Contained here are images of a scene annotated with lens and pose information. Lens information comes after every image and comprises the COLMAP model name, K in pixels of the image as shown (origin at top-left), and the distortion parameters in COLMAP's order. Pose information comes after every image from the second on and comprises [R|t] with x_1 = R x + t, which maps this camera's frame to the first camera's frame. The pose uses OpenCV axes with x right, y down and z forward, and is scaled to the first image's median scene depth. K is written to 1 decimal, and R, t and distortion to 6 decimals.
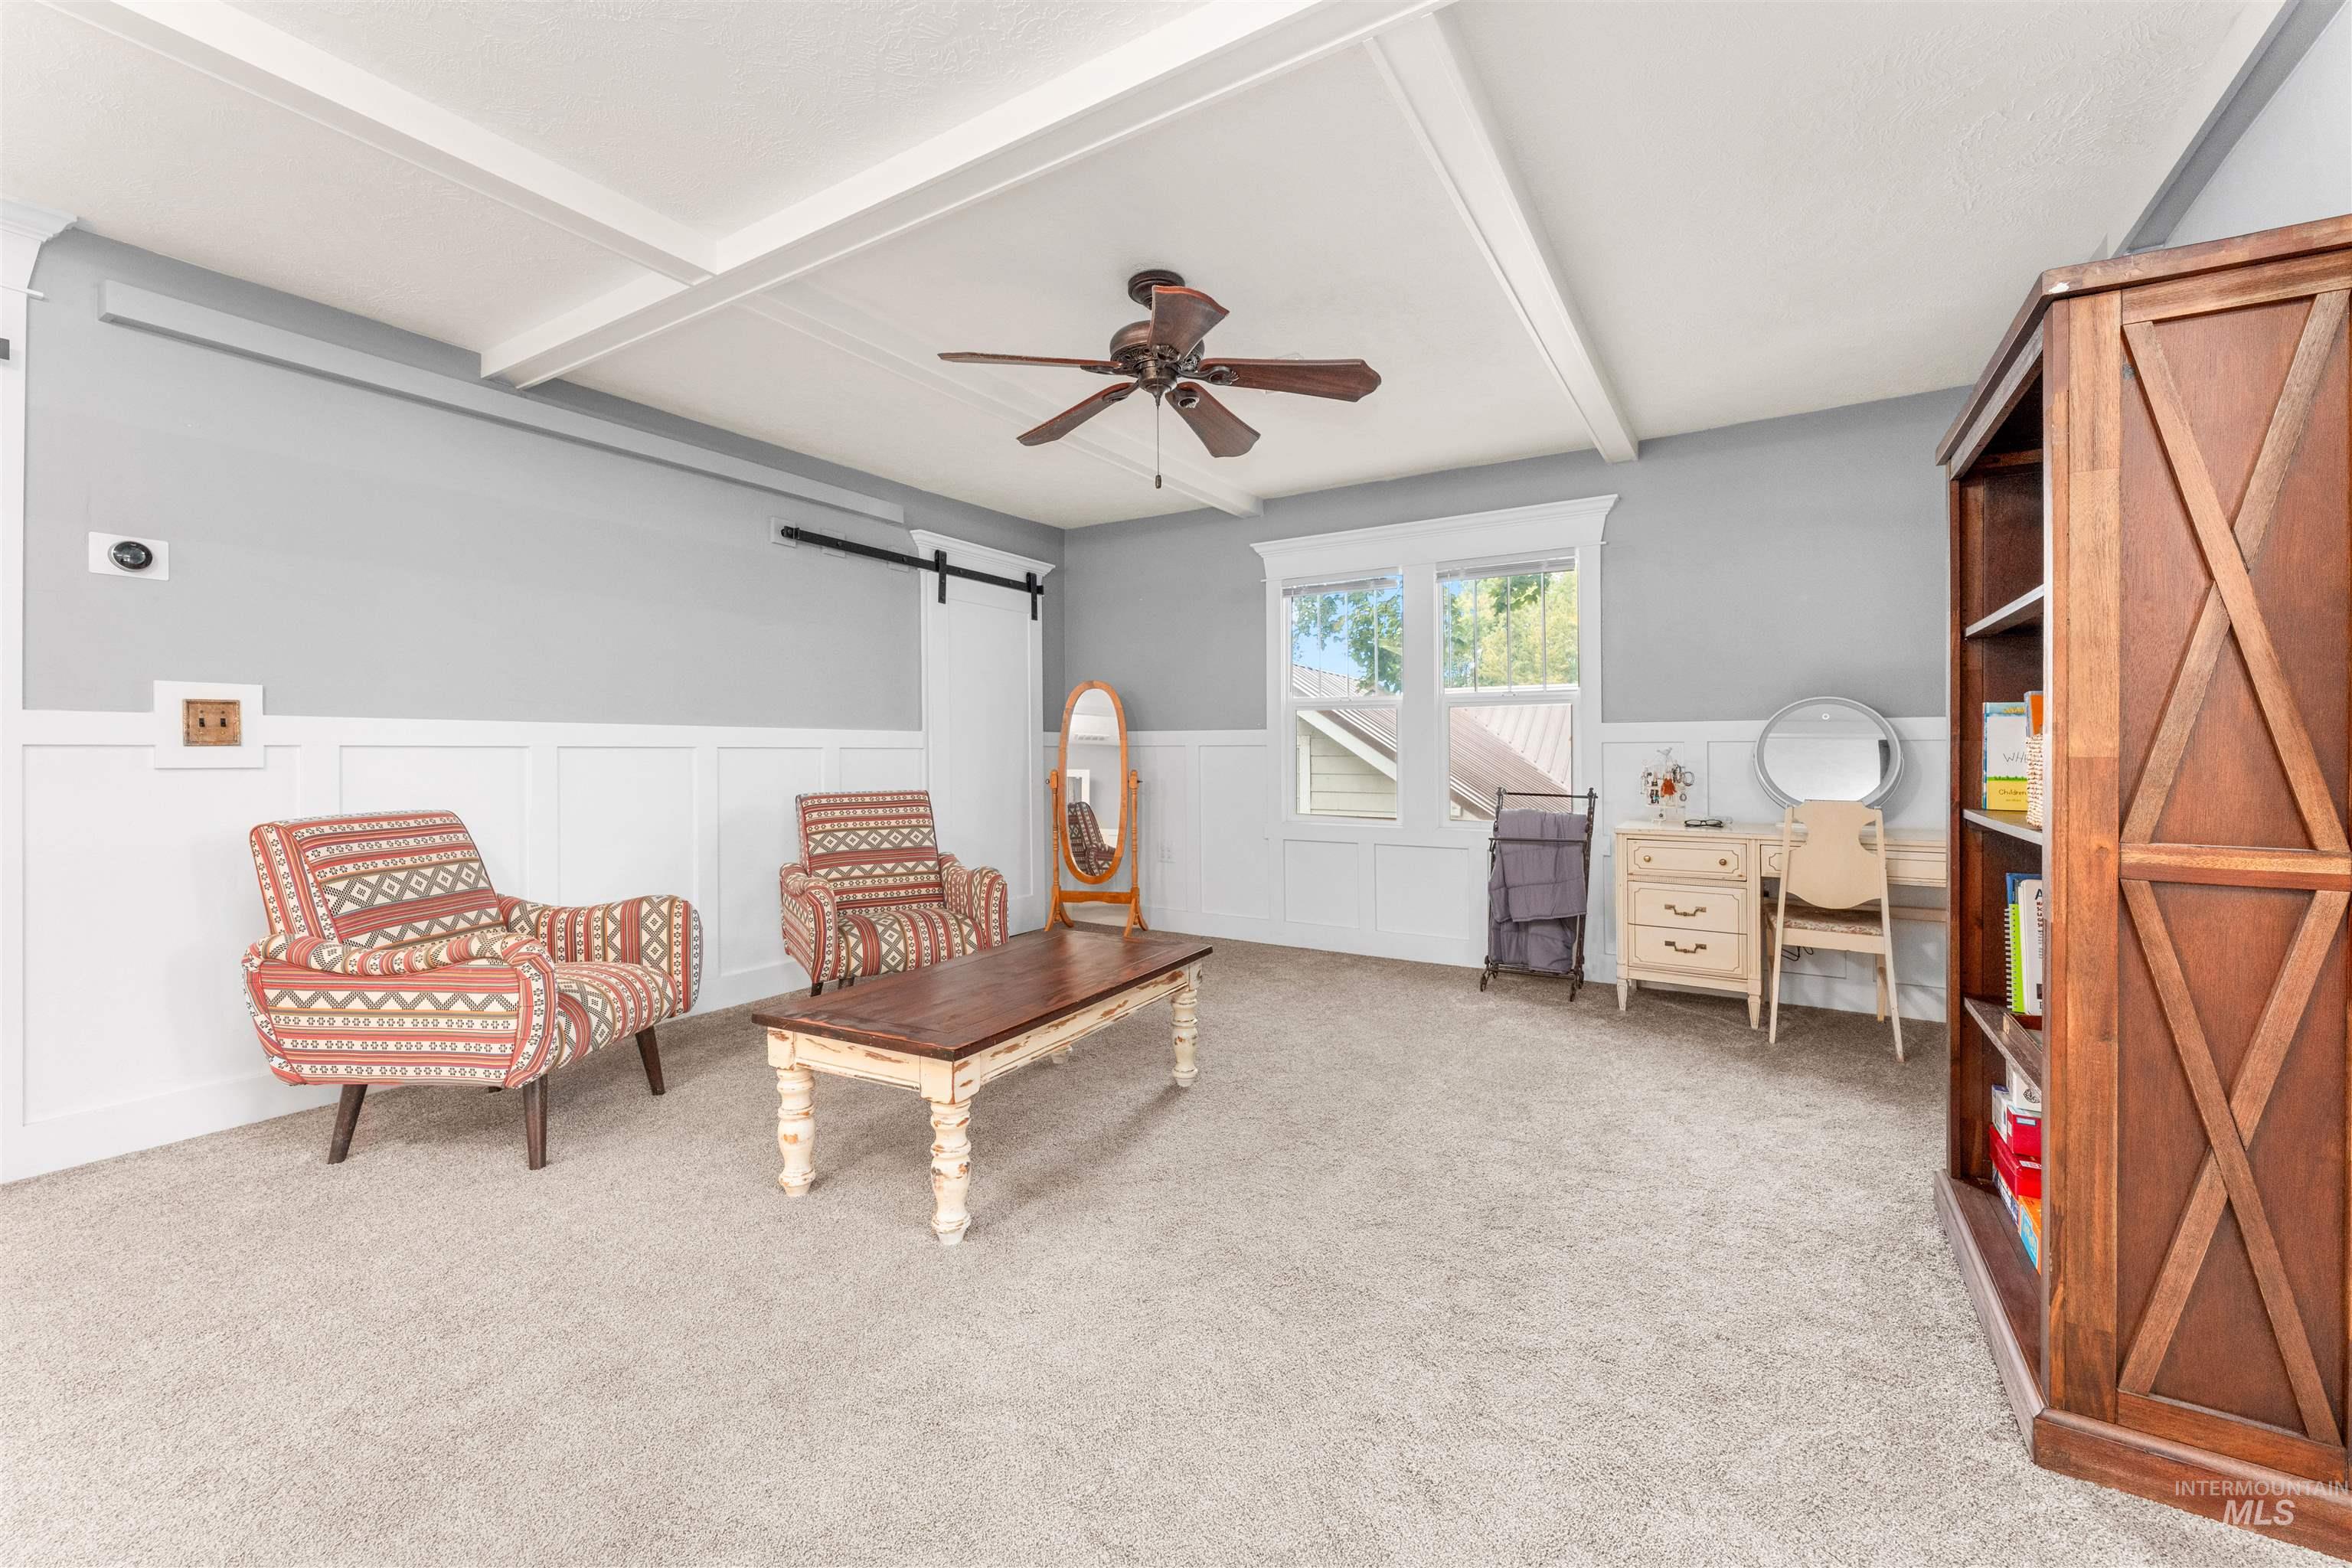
lens RADIAL K [[922.2, 0, 1187.5], [0, 922.2, 777.5], [0, 0, 1]] dist [0.000024, 0.000067]
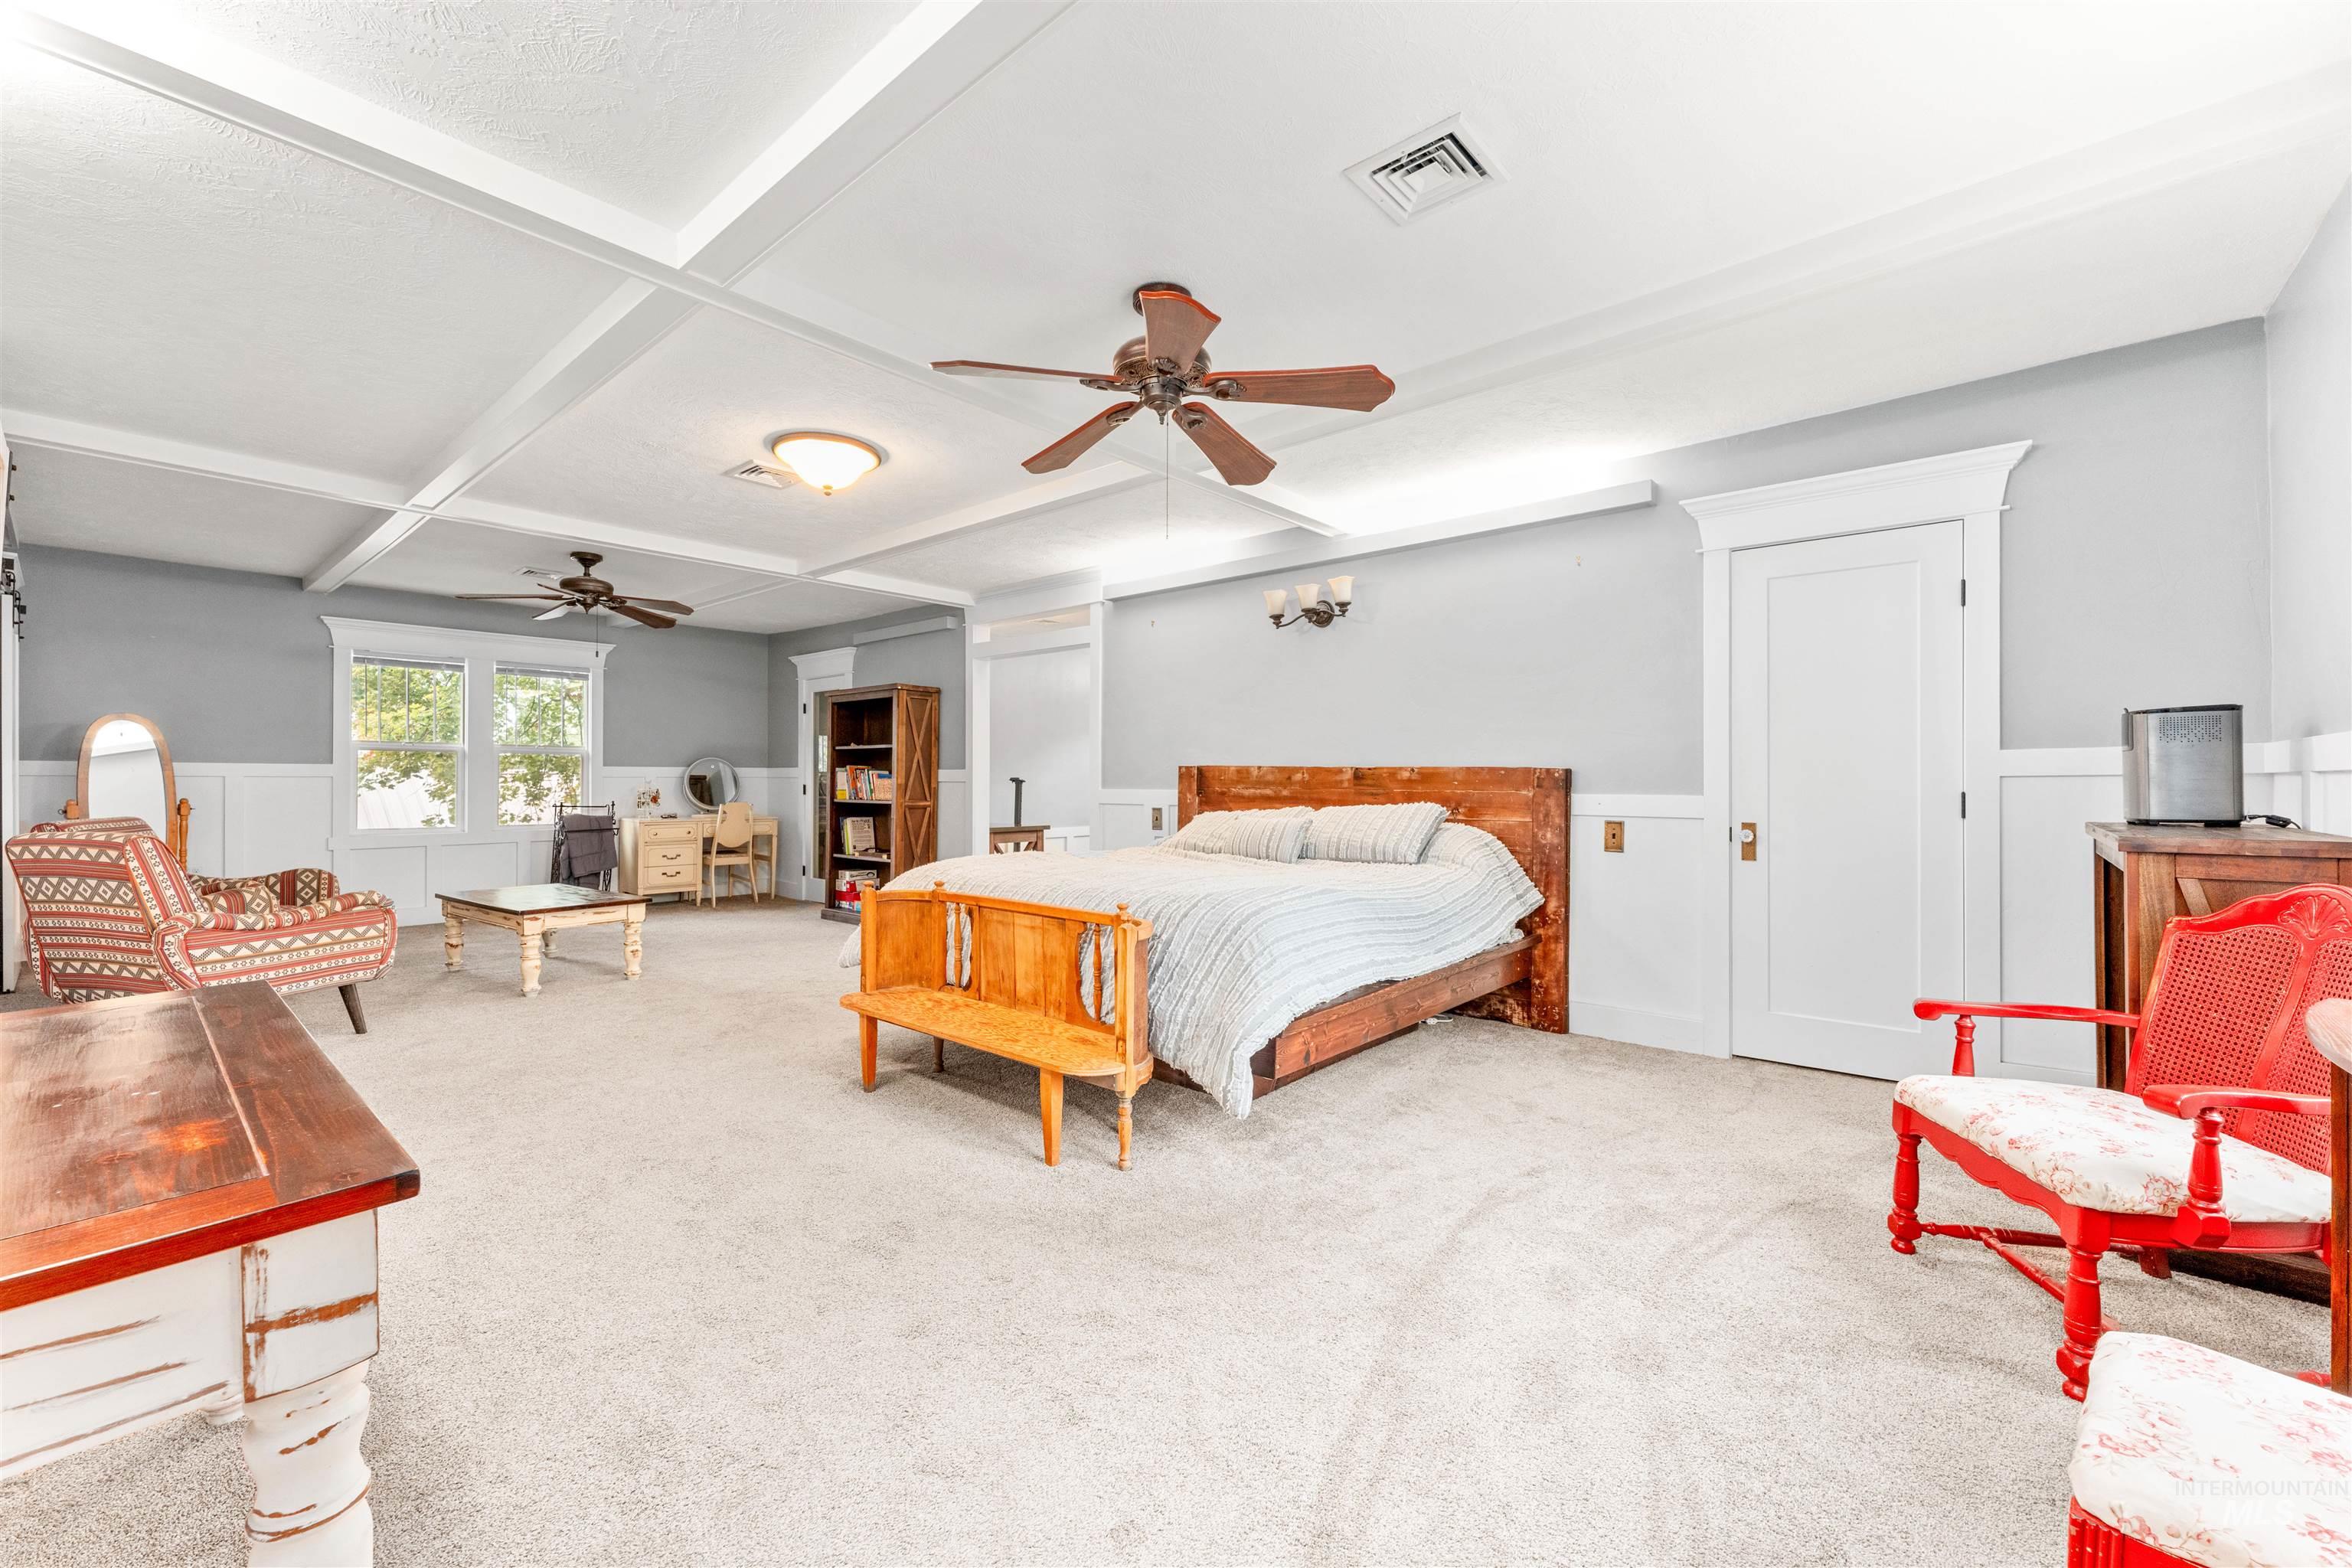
lens RADIAL K [[922.2, 0, 1187.5], [0, 922.2, 777.5], [0, 0, 1]] dist [0.000024, 0.000067]
pose [[0.134186, 0.004185, 0.990947, -2.214444], [0.025502, 0.999645, -0.007675, 0.012728], [-0.990628, 0.026301, 0.134032, -0.725201]]
